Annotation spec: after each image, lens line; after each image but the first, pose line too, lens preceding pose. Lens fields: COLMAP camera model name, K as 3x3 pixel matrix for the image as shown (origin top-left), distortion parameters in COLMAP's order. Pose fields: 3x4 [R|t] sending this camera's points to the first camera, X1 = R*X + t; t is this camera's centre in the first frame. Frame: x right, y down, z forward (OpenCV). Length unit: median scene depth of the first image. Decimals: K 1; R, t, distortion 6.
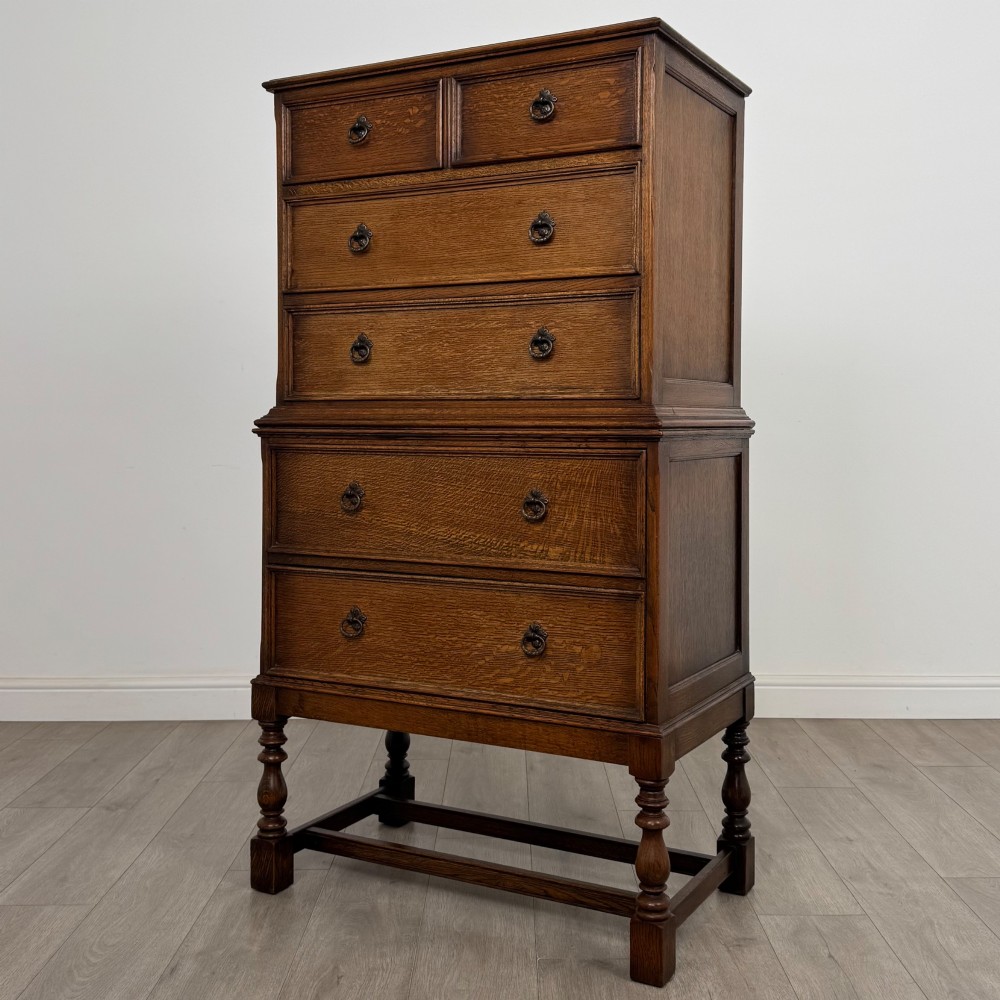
lens RADIAL K [[1188.9, 0, 541.6], [0, 1188.9, 439.3], [0, 0, 1]] dist [0.121496, -0.024066]
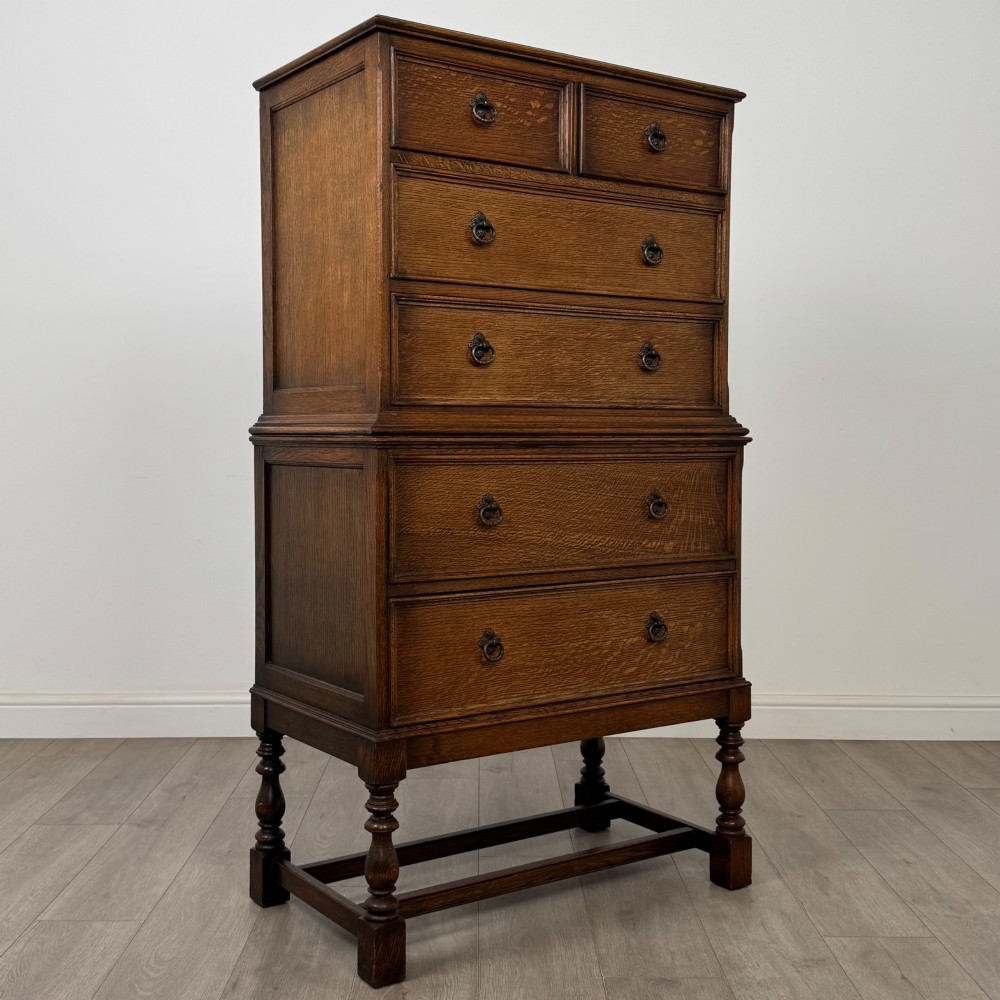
lens RADIAL K [[1305.4, 0, 497.7], [0, 1305.4, 481.8], [0, 0, 1]] dist [0.147003, -0.020927]
pose [[0.459488, -0.040057, 0.887280, -1.081656], [0.008065, 0.999129, 0.040929, -0.016191], [-0.888147, -0.011650, 0.459411, 0.545292]]
